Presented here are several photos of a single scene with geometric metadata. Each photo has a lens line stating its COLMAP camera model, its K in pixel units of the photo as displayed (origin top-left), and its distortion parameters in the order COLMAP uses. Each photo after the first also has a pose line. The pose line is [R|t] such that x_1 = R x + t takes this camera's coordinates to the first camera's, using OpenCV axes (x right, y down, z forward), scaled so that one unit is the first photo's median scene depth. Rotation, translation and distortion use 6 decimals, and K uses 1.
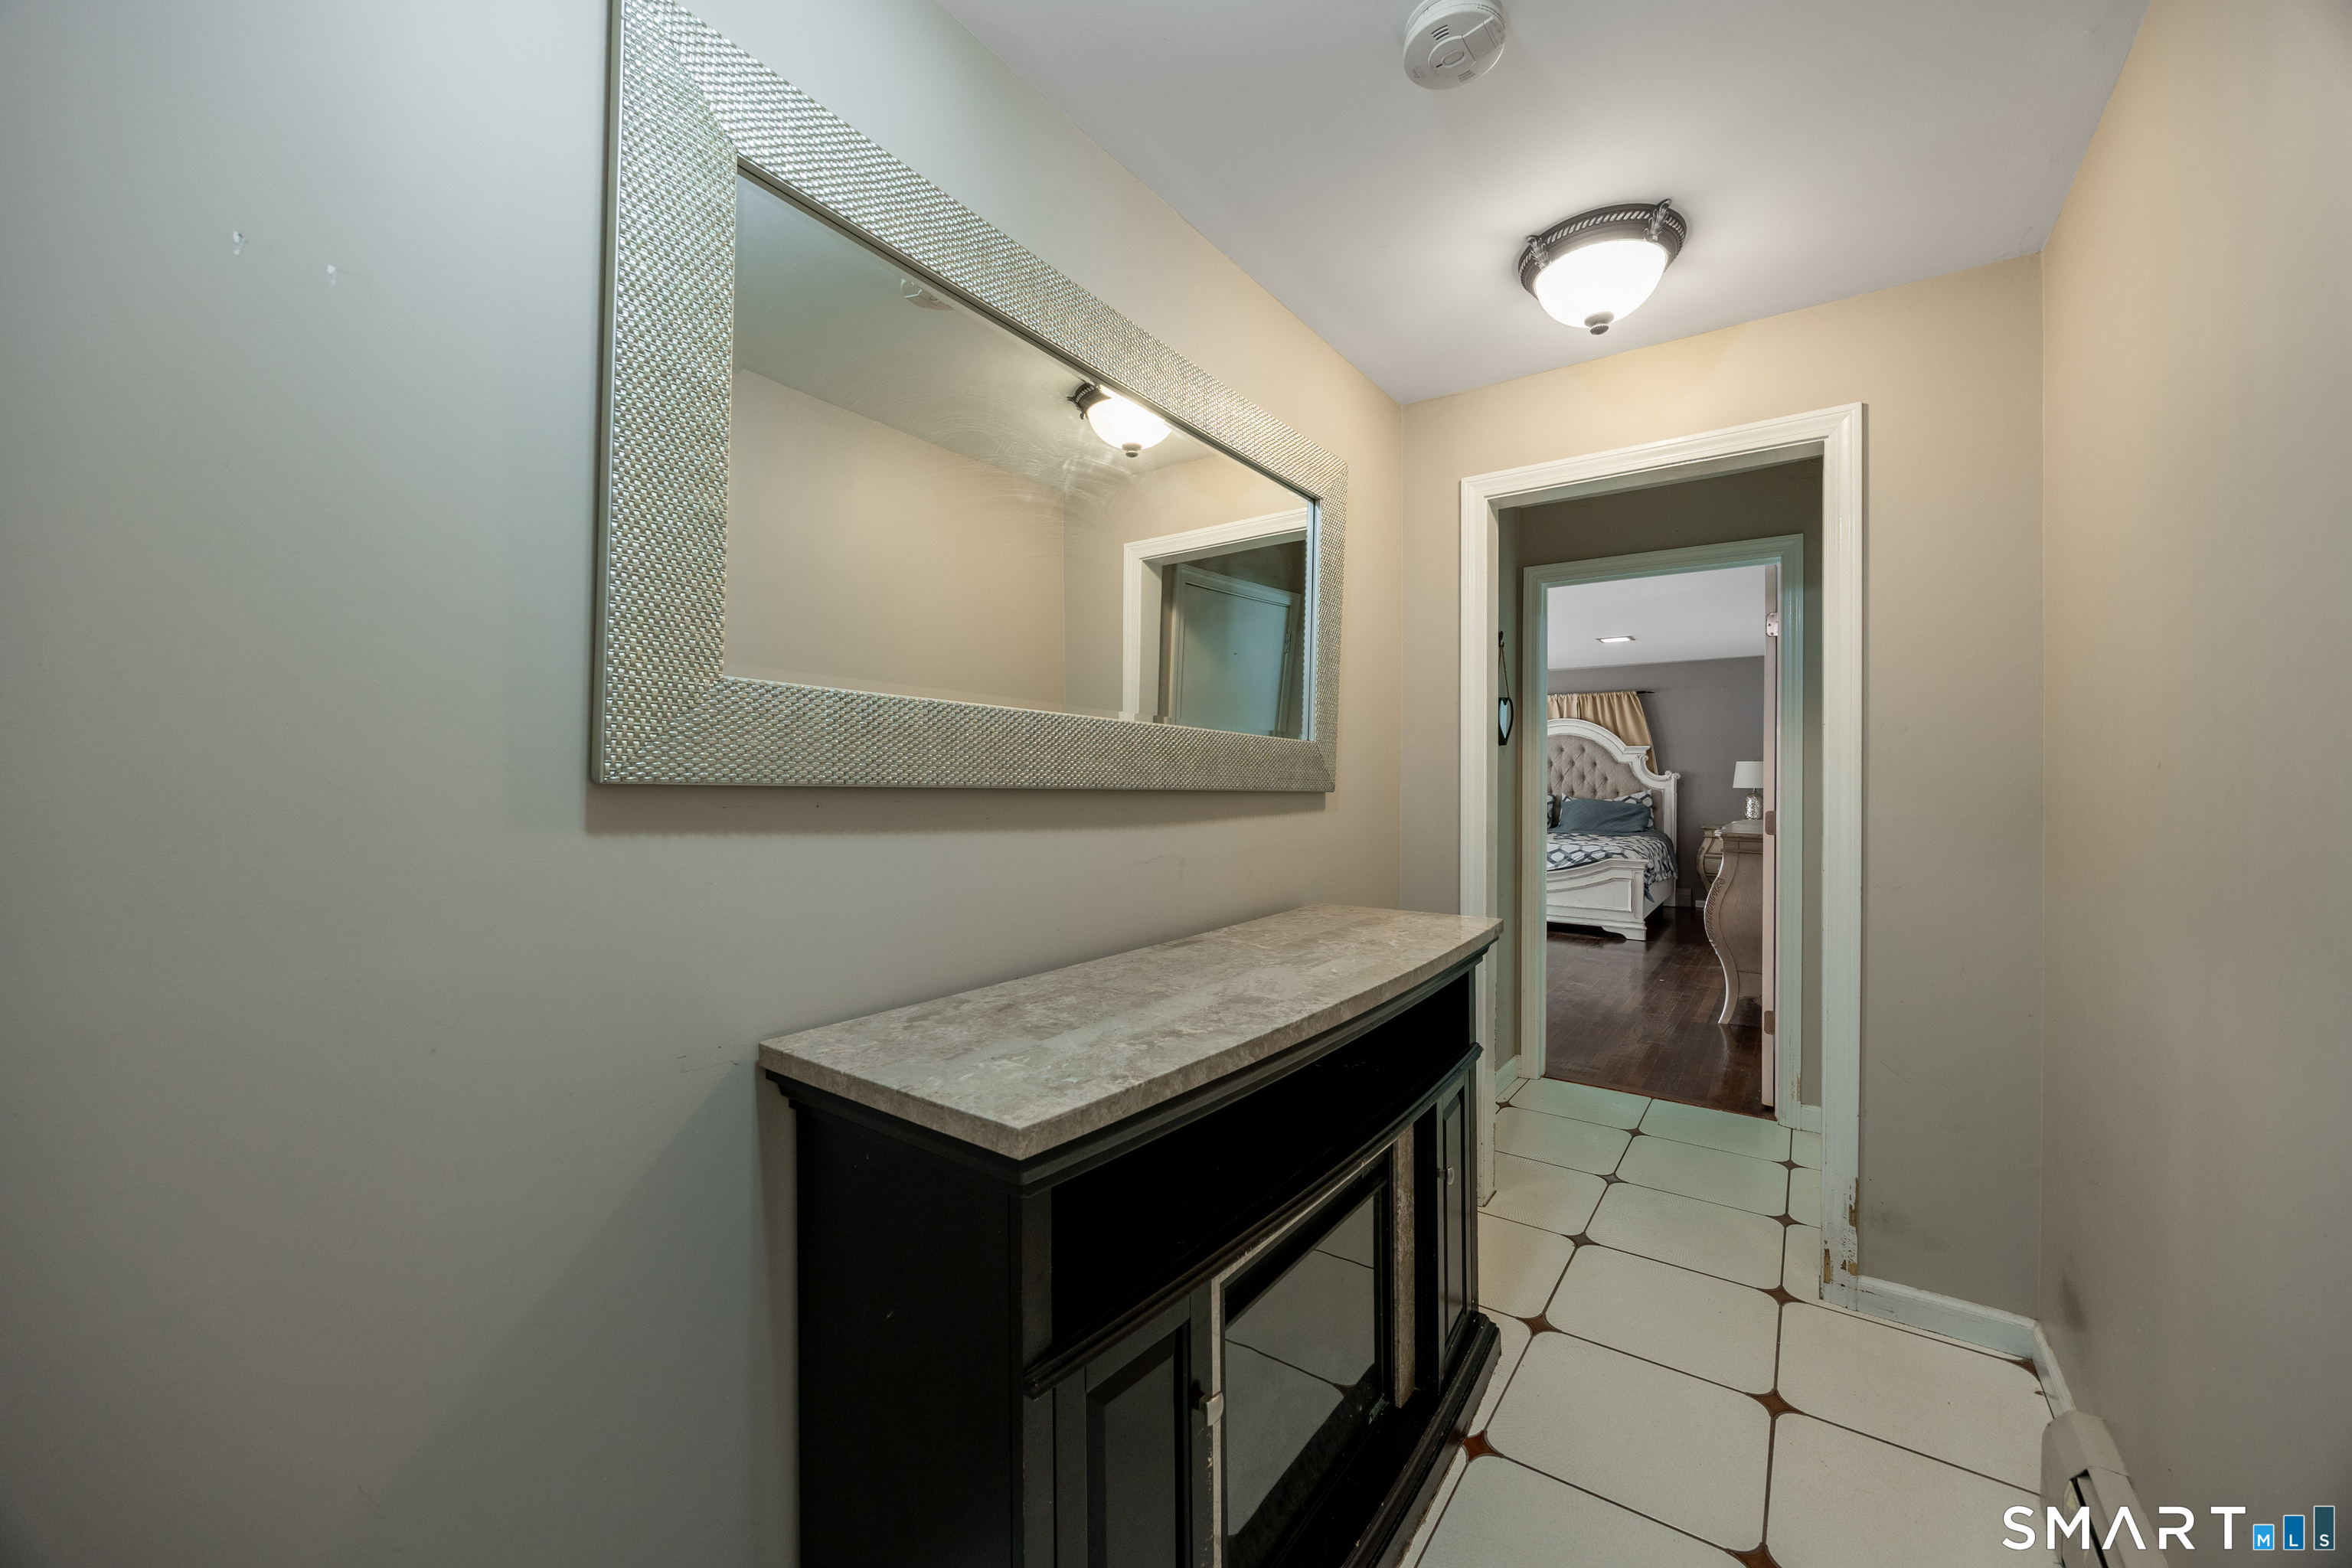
lens RADIAL K [[904.4, 0, 1167.1], [0, 904.4, 783.4], [0, 0, 1]] dist [-0.002209, 0.000143]
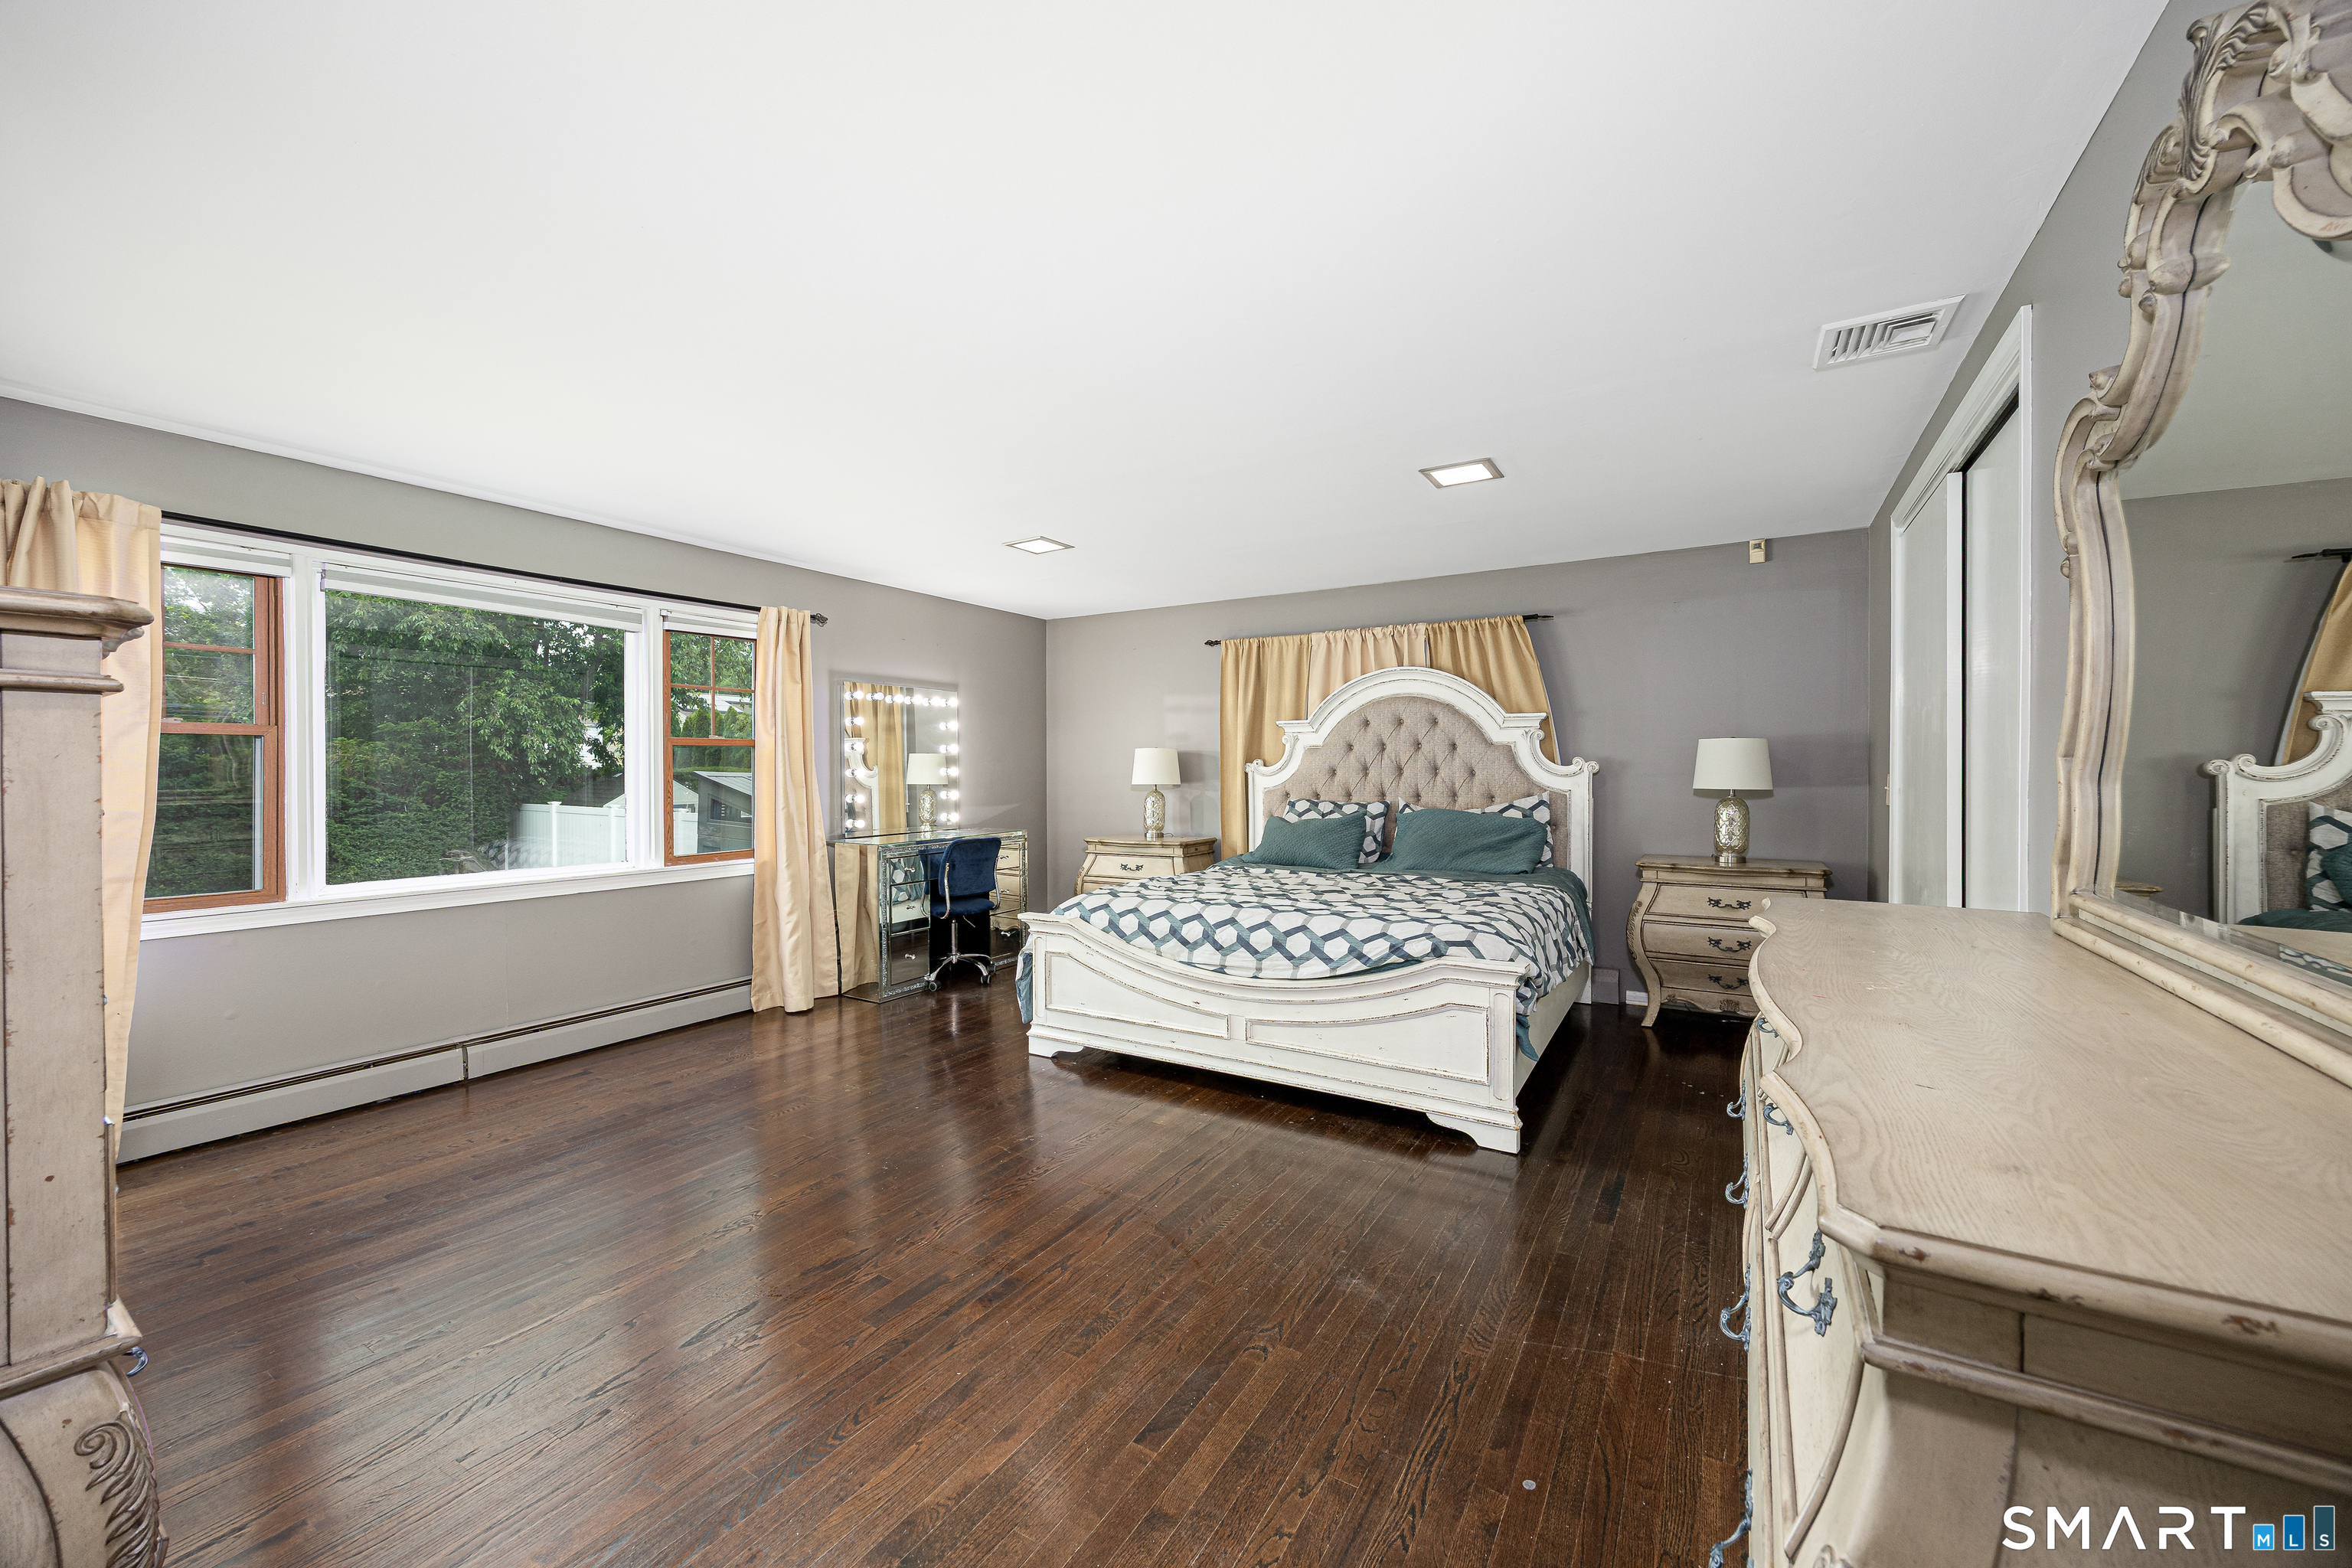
lens RADIAL K [[904.4, 0, 1187.7], [0, 904.4, 779.2], [0, 0, 1]] dist [-0.002209, 0.000143]
pose [[0.996406, -0.007217, 0.084395, 0.273918], [0.006997, 0.999971, 0.002896, -0.003966], [-0.084414, -0.002295, 0.996428, 0.475855]]
